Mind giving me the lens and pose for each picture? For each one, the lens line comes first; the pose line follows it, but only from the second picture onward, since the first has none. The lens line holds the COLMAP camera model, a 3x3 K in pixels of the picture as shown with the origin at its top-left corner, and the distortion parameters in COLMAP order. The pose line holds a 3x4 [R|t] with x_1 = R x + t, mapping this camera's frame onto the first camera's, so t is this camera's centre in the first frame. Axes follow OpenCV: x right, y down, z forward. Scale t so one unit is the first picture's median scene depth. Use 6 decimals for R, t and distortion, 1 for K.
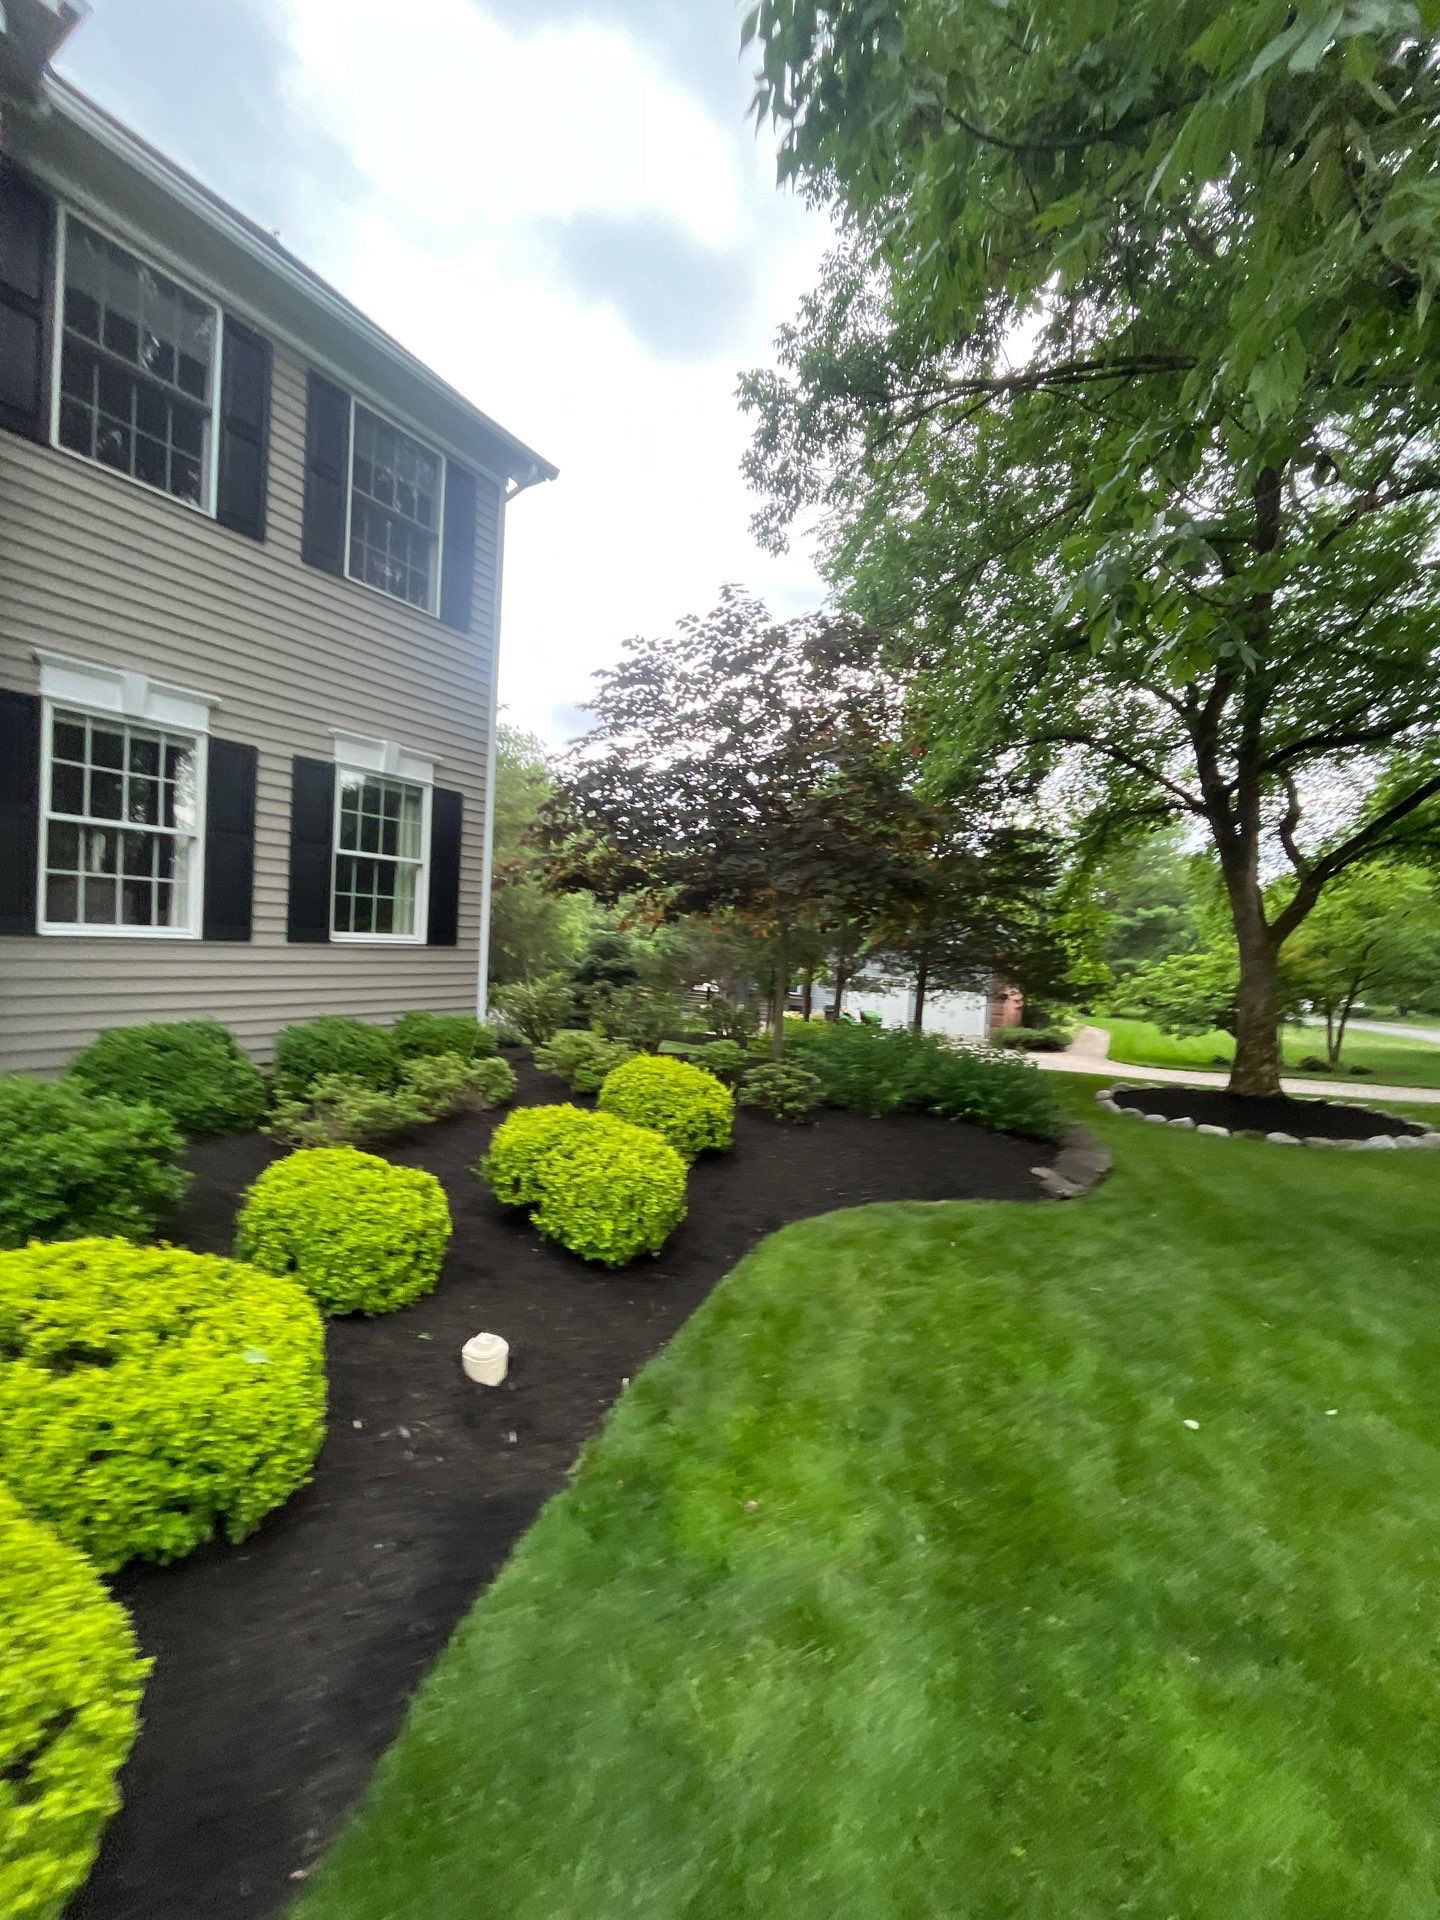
lens RADIAL K [[782.3, 0, 720.0], [0, 782.3, 960.0], [0, 0, 1]] dist [-0.003438, 0.000194]
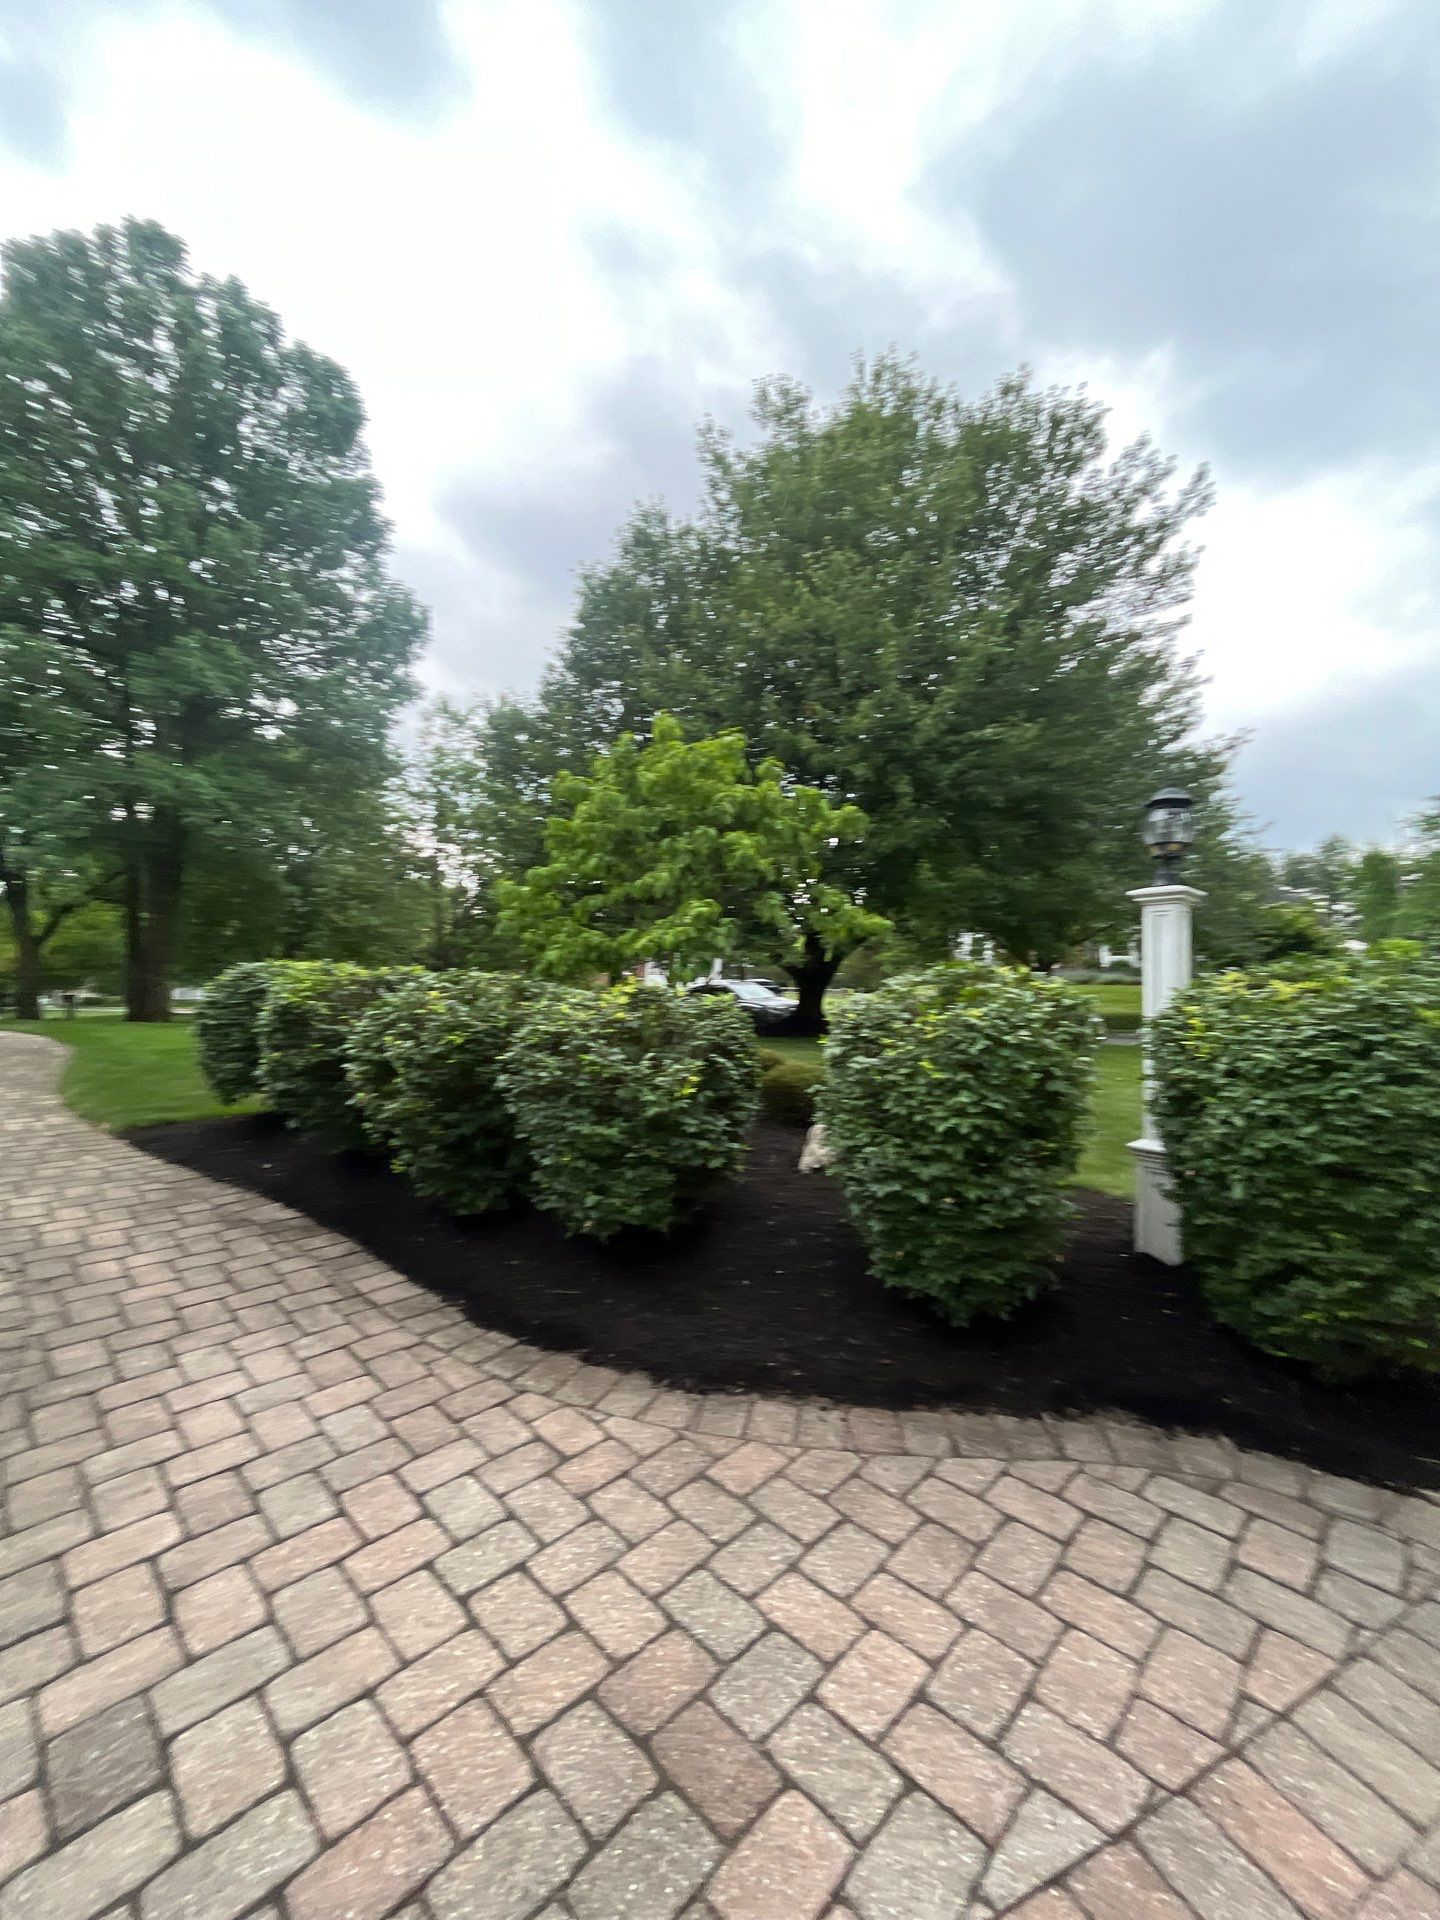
lens RADIAL K [[778.6, 0, 717.6], [0, 778.6, 957.2], [0, 0, 1]] dist [0.000385, -0.000142]
pose [[0.208220, -0.000226, 0.978082, -0.420321], [0.003019, 0.999995, -0.000411, 0.007785], [-0.978077, 0.003038, 0.208220, -0.531487]]
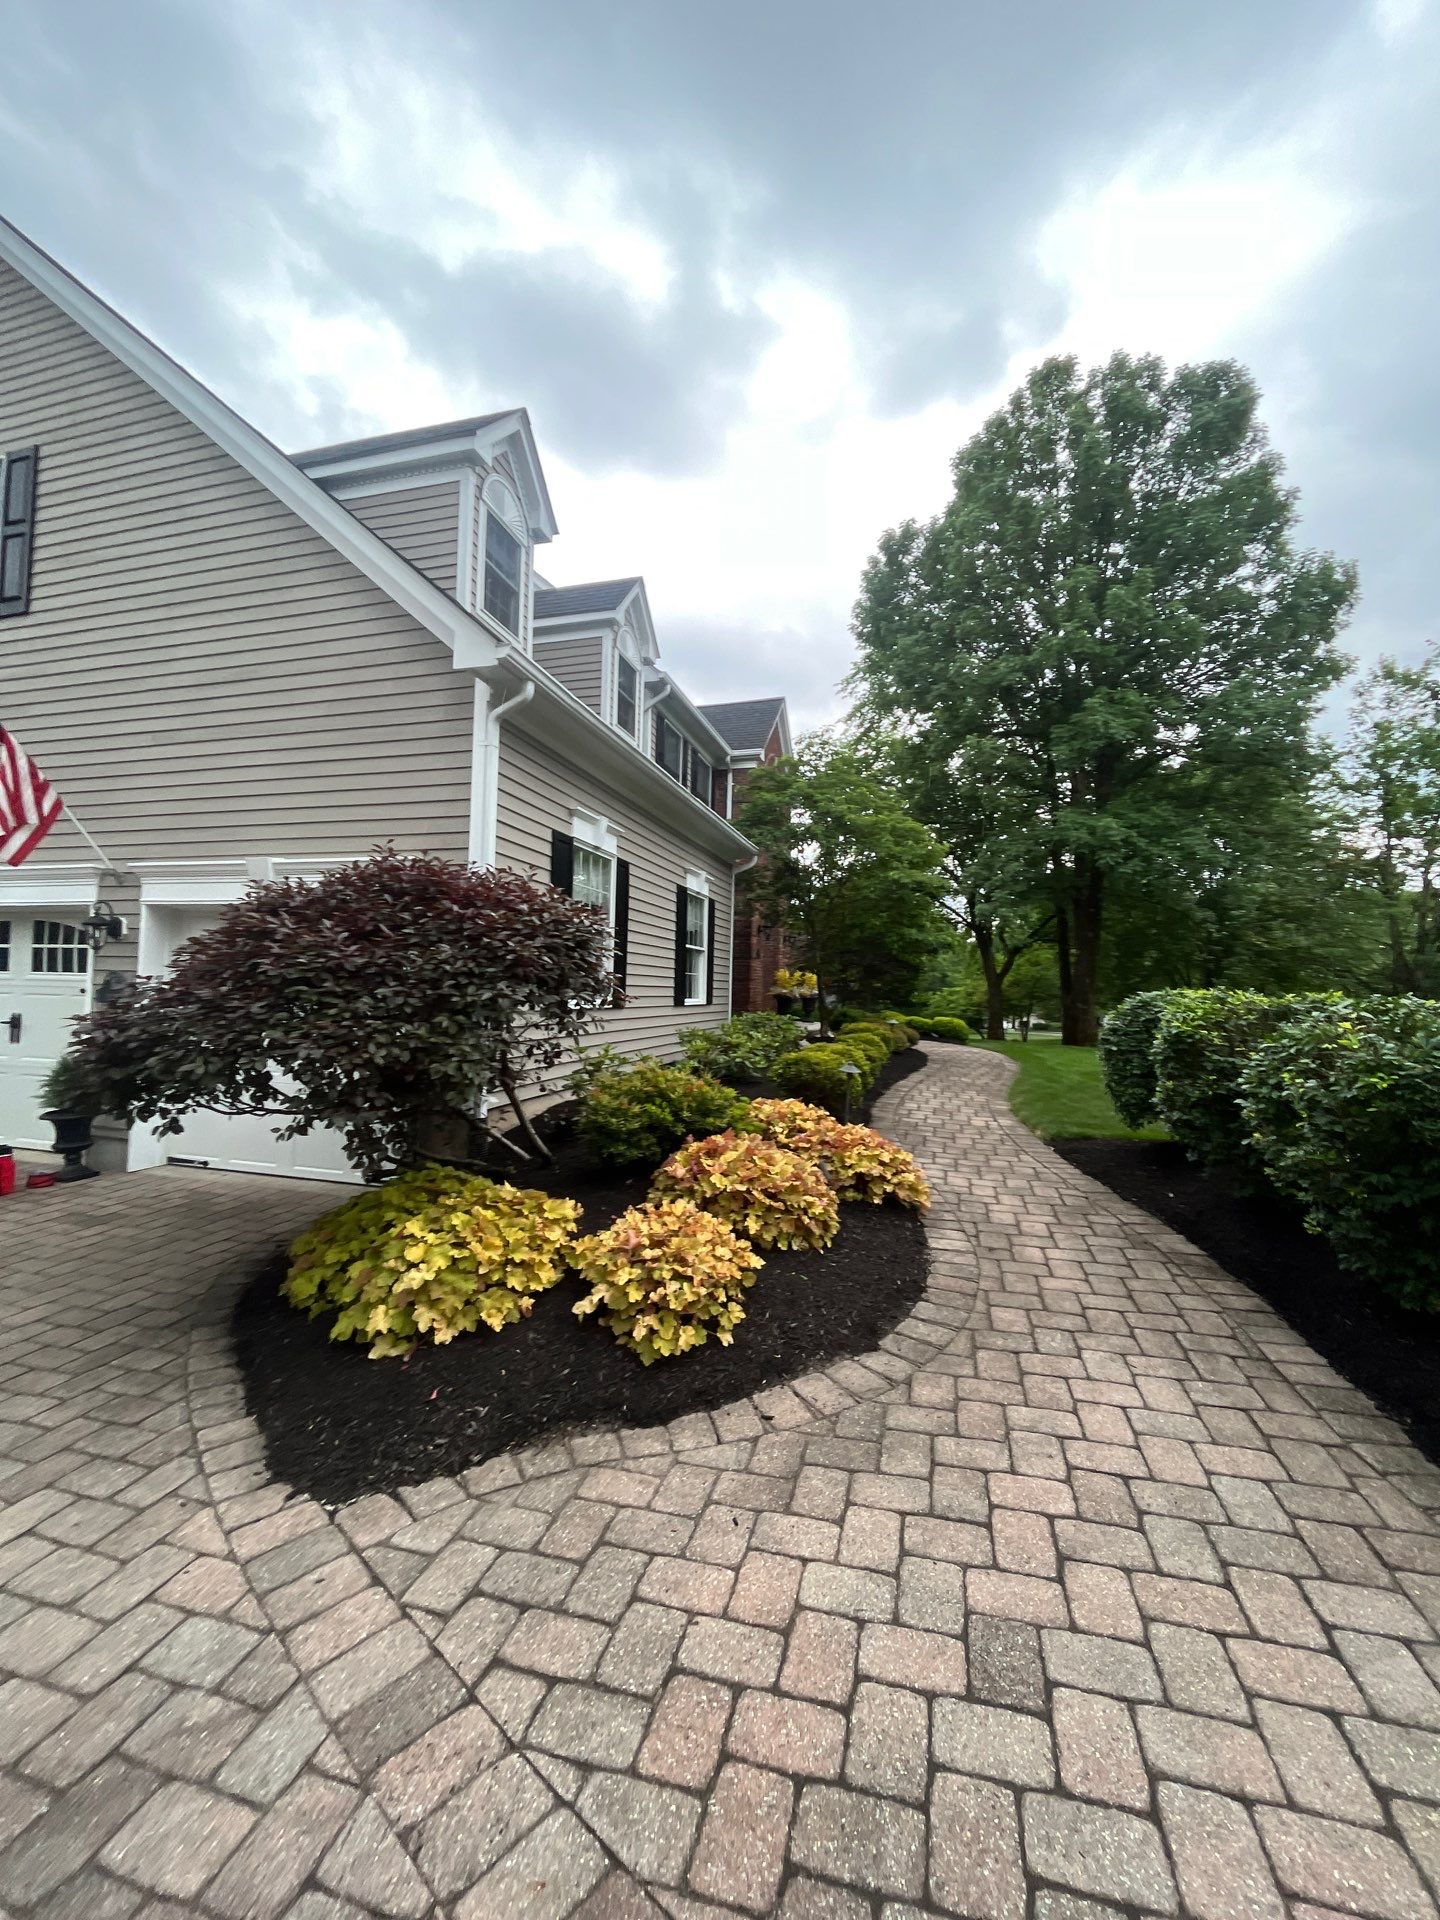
lens RADIAL K [[778.6, 0, 717.6], [0, 778.6, 957.2], [0, 0, 1]] dist [0.000385, -0.000142]
pose [[0.957467, -0.008228, 0.288426, -0.417875], [0.024820, 0.998237, -0.053914, 0.007894], [-0.287474, 0.058779, 0.955983, -0.536257]]
